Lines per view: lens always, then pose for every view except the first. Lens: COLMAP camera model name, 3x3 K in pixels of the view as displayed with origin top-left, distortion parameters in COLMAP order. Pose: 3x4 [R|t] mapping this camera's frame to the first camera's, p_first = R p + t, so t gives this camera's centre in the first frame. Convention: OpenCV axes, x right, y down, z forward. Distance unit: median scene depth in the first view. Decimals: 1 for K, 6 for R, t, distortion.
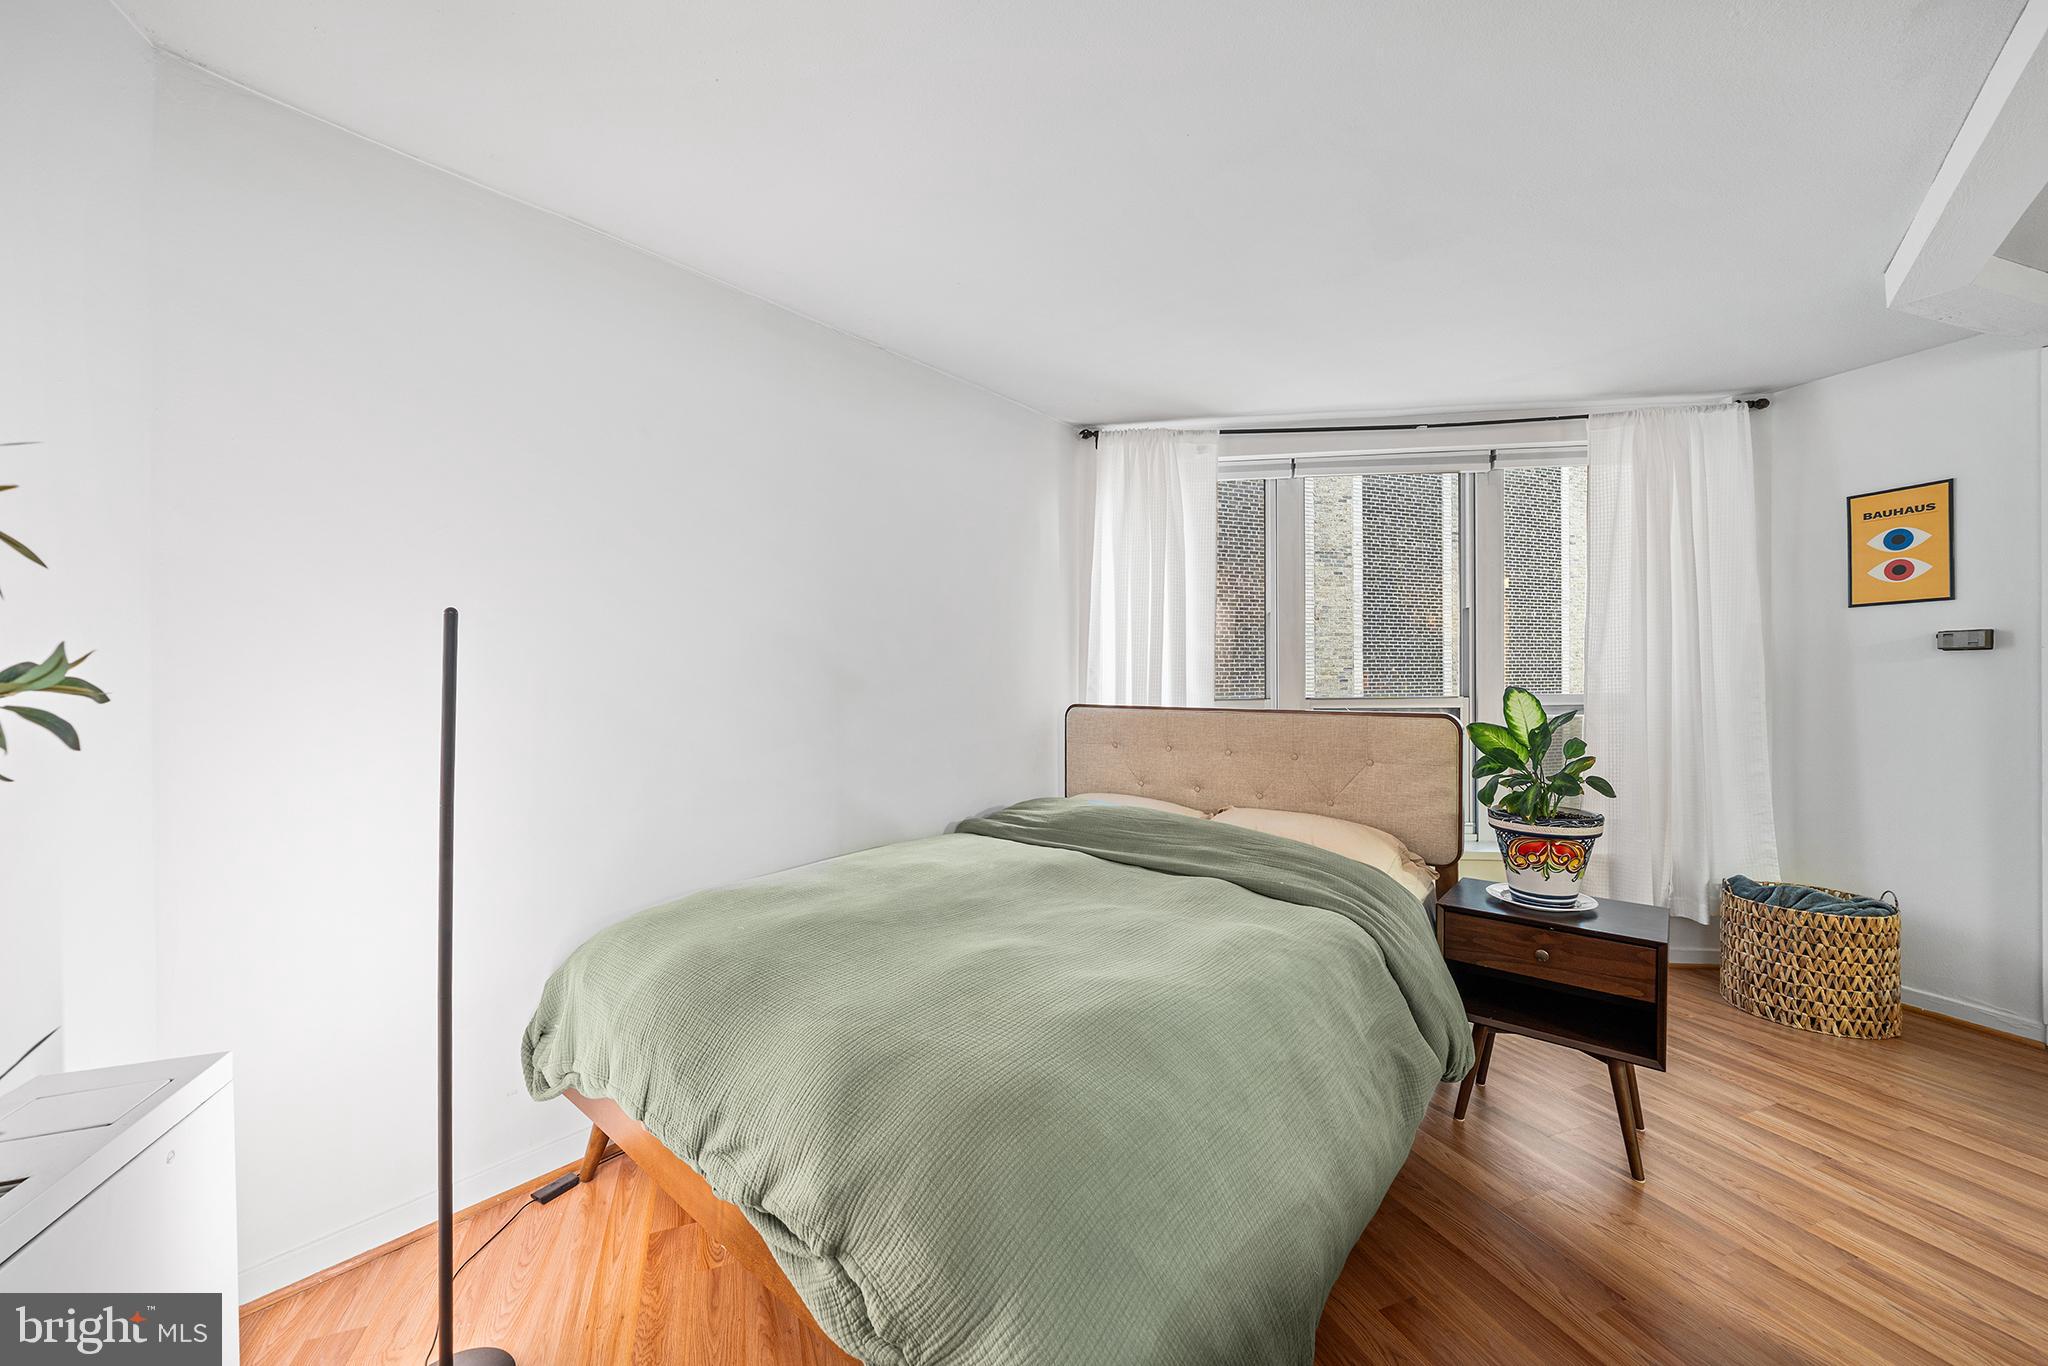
lens RADIAL K [[734.4, 0, 1015.0], [0, 734.4, 675.3], [0, 0, 1]] dist [-0.000630, 0.000294]
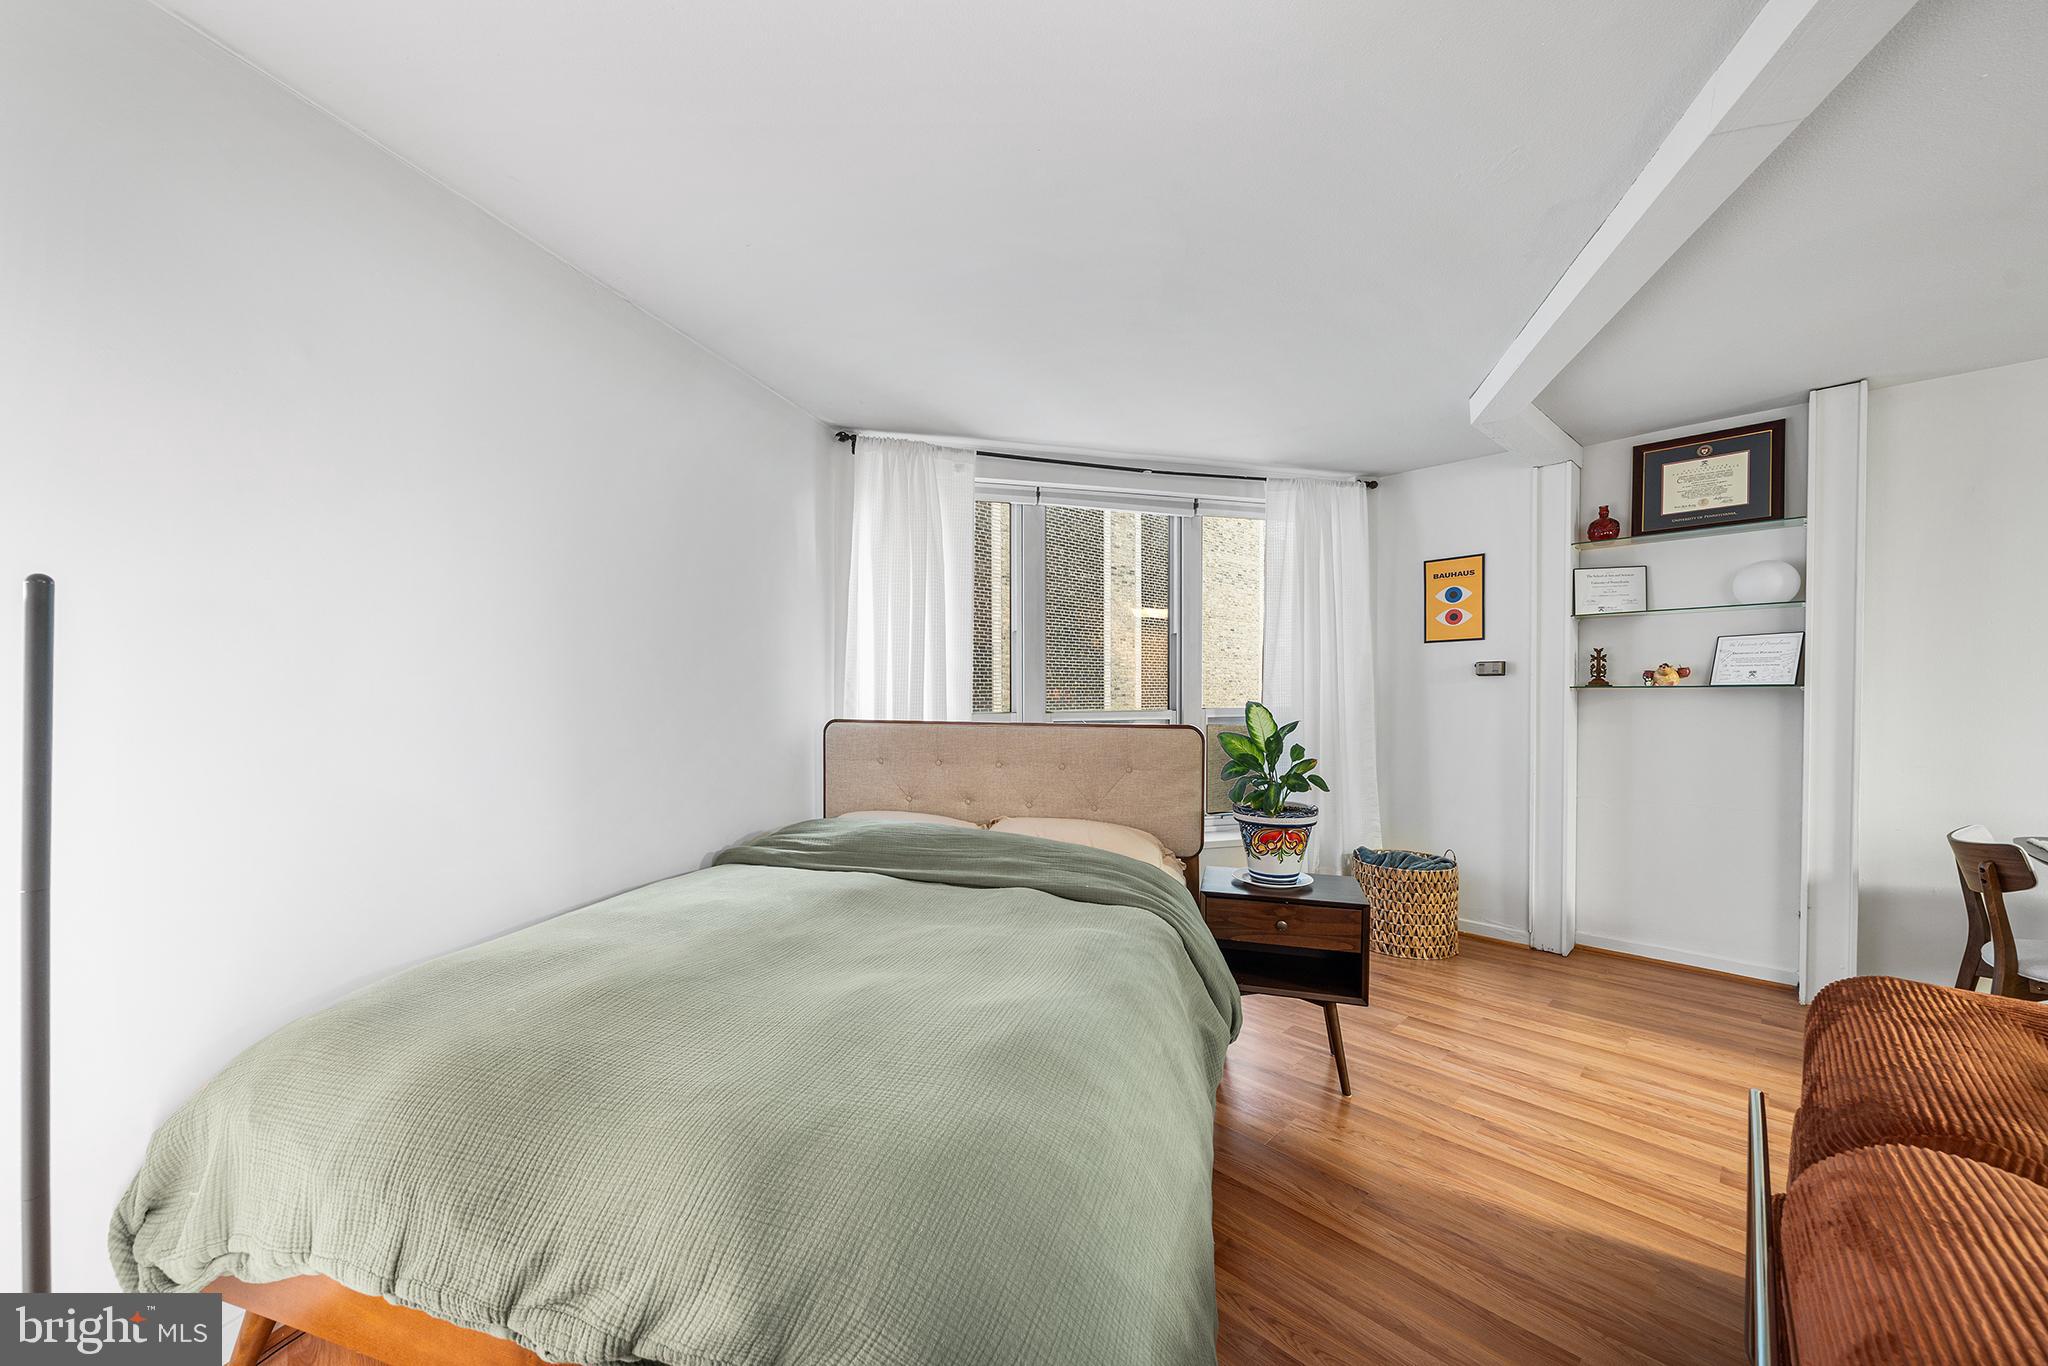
lens RADIAL K [[734.4, 0, 1020.8], [0, 734.4, 699.1], [0, 0, 1]] dist [-0.000630, 0.000294]
pose [[0.924879, 0.001682, 0.380258, -0.119190], [-0.006719, 0.999906, 0.011921, -0.000266], [-0.380202, -0.013580, 0.924804, 0.051893]]
